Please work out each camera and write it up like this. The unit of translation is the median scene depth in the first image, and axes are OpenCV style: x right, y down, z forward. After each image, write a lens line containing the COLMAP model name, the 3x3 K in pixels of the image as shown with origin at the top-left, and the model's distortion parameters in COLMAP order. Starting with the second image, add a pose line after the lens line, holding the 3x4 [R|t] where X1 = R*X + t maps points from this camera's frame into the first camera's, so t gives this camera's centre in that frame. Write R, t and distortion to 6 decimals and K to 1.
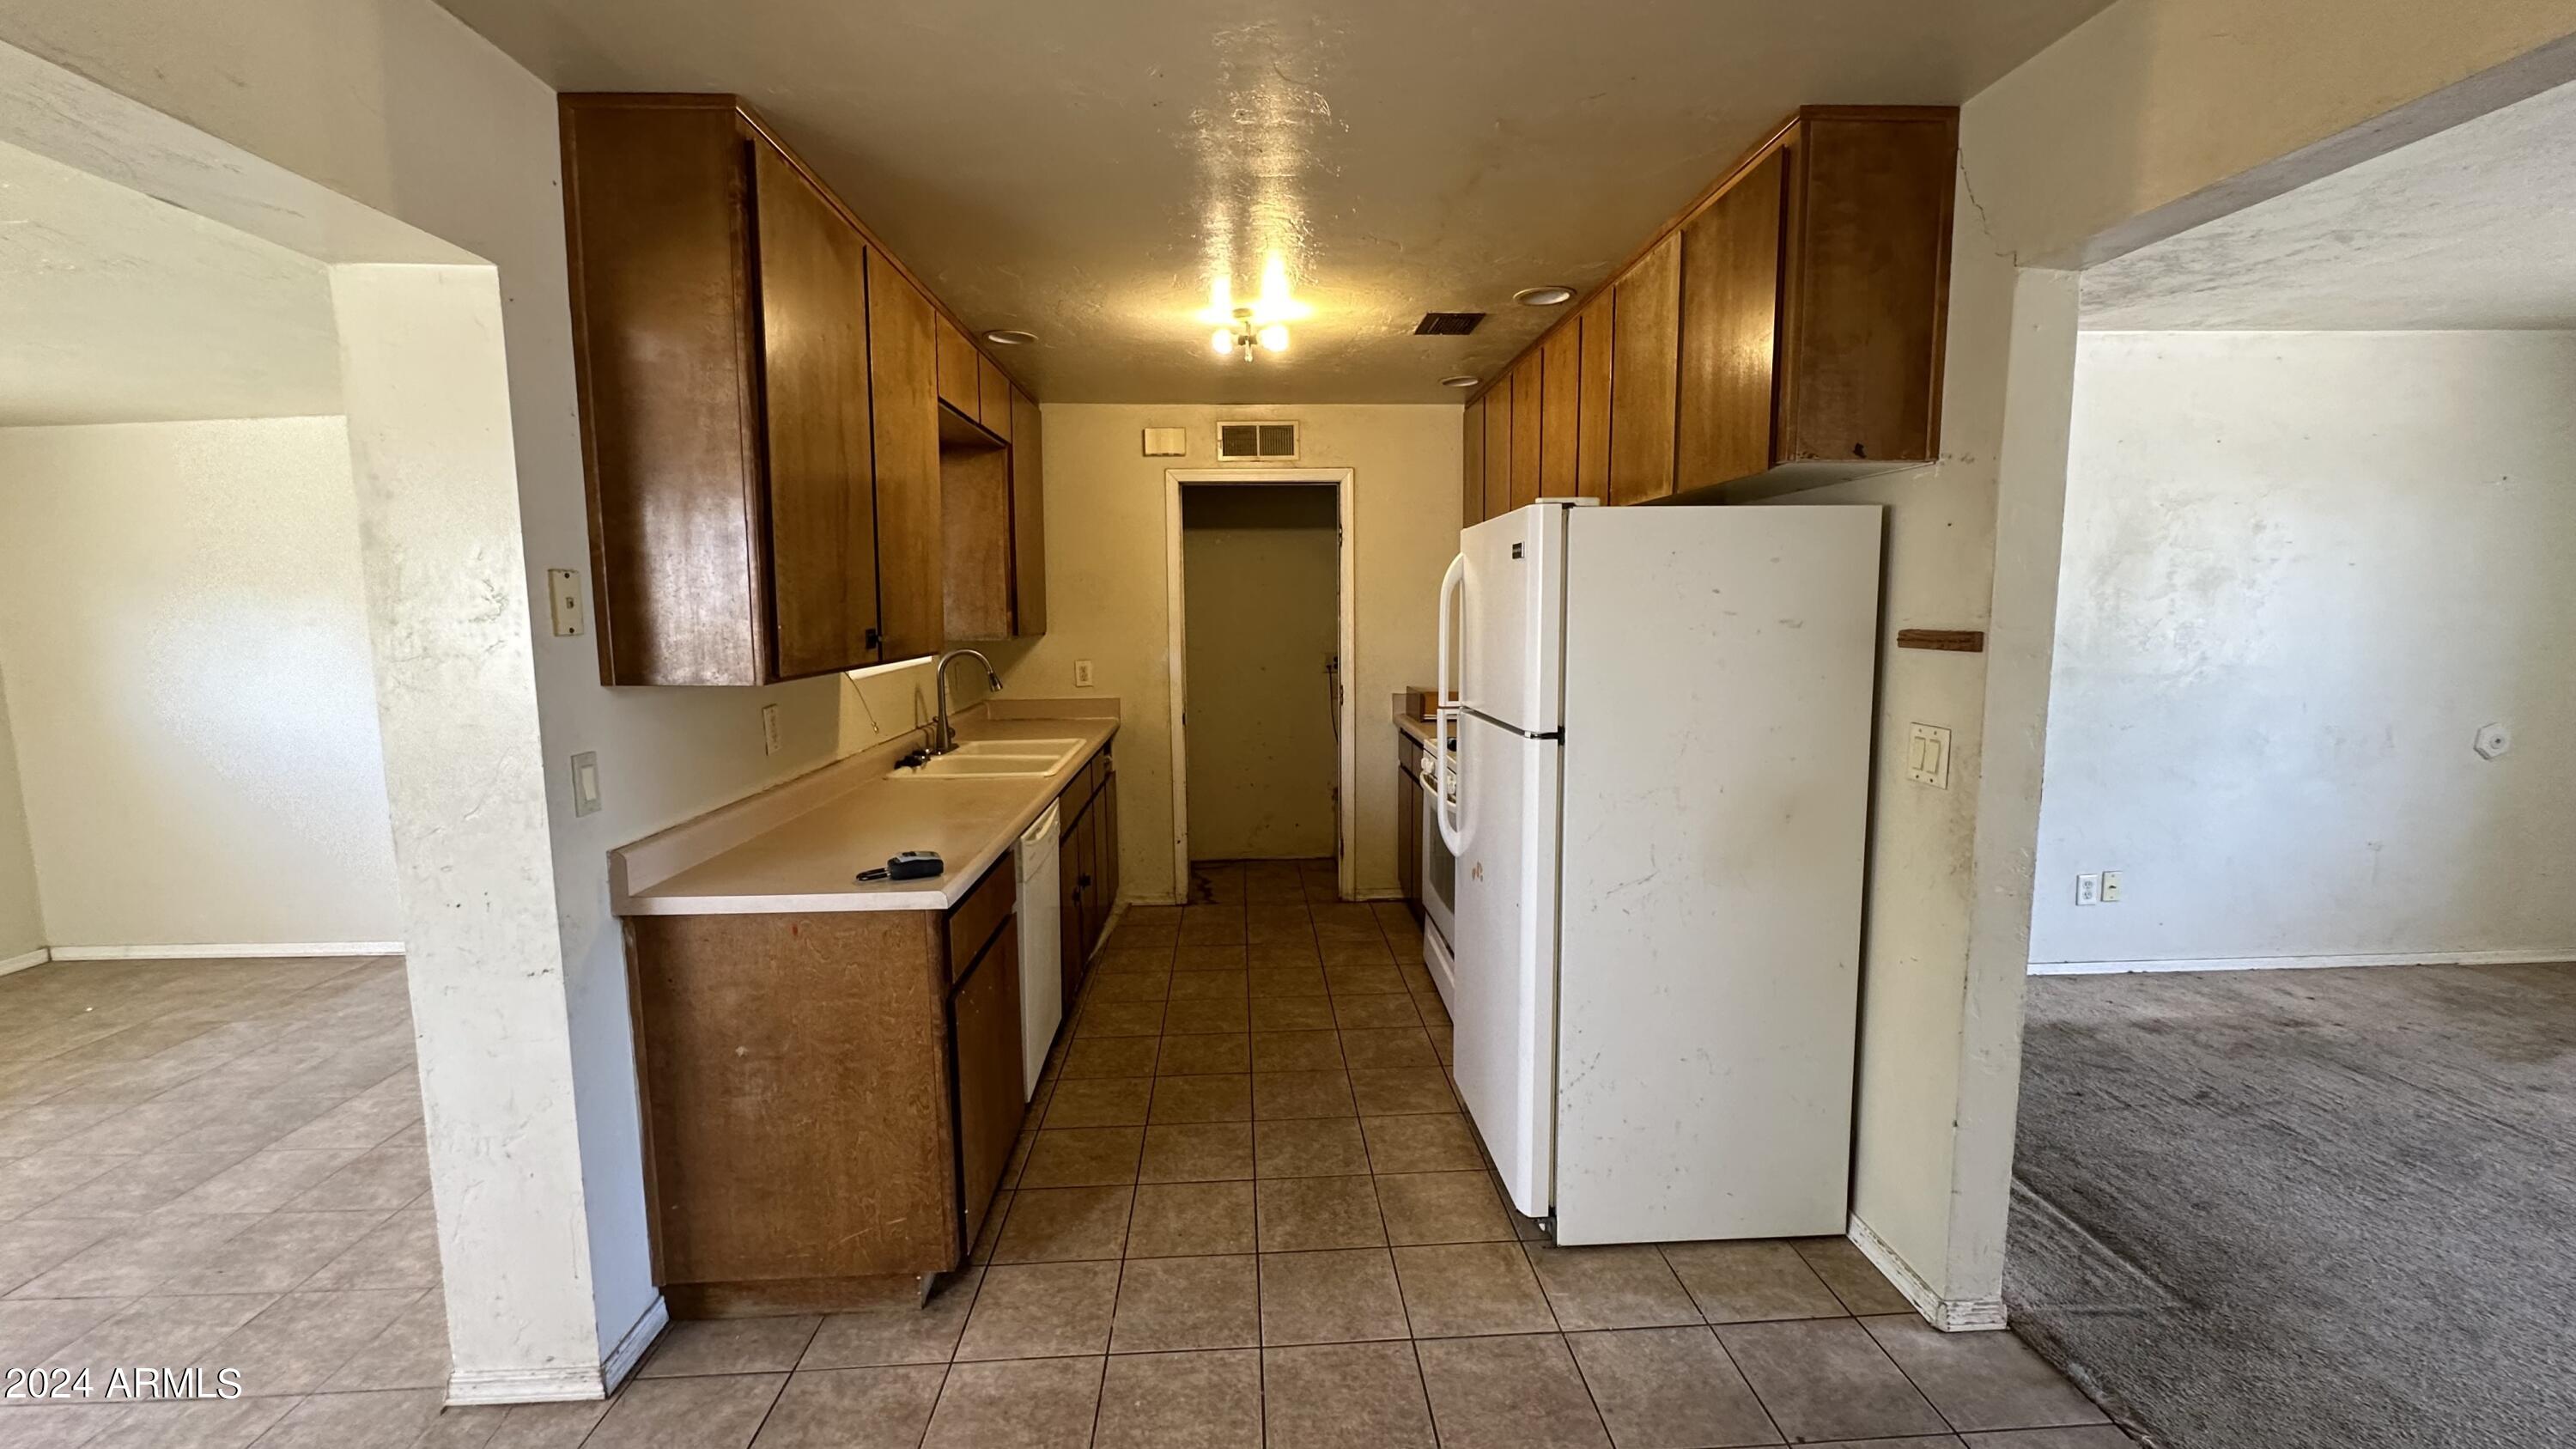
lens RADIAL K [[1031.2, 0, 1288.1], [0, 1031.2, 723.2], [0, 0, 1]] dist [0.000255, -0.000389]
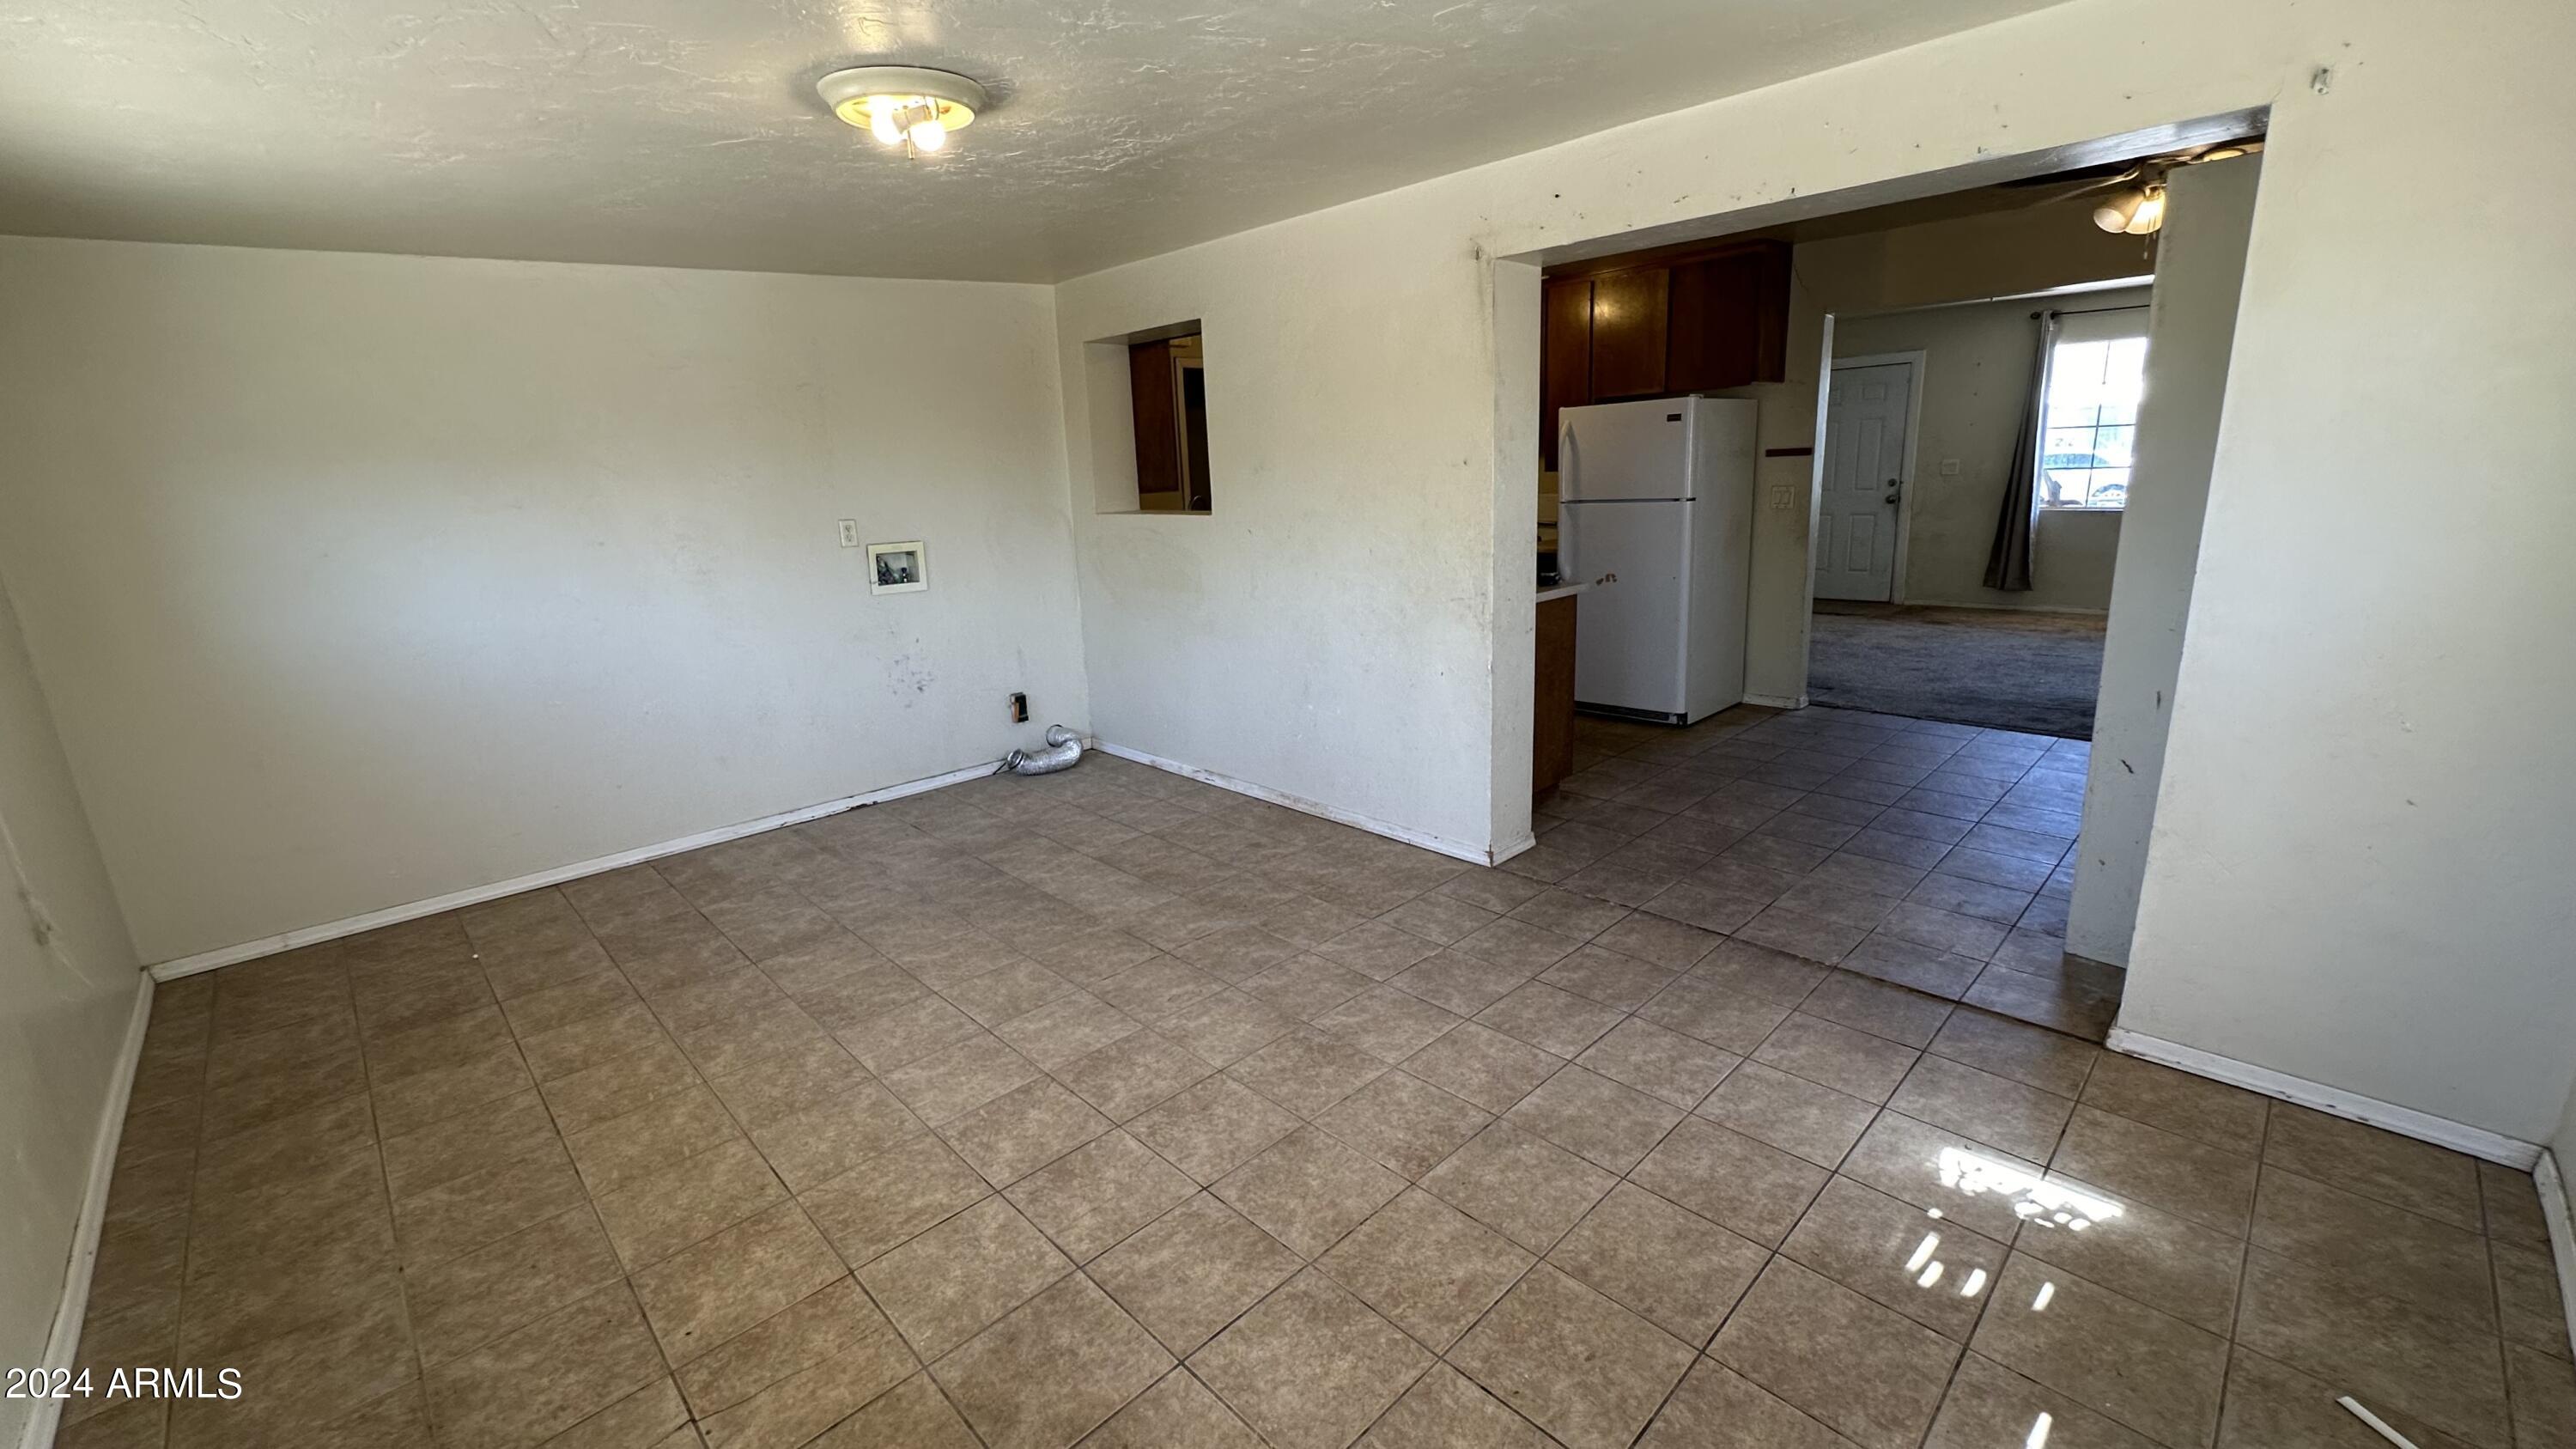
lens RADIAL K [[1031.2, 0, 1290.8], [0, 1031.2, 717.6], [0, 0, 1]] dist [0.000255, -0.000389]
pose [[0.750234, -0.182737, 0.635418, -1.472210], [0.114387, 0.982429, 0.147476, 0.035820], [-0.651203, -0.037958, 0.757954, -0.137177]]
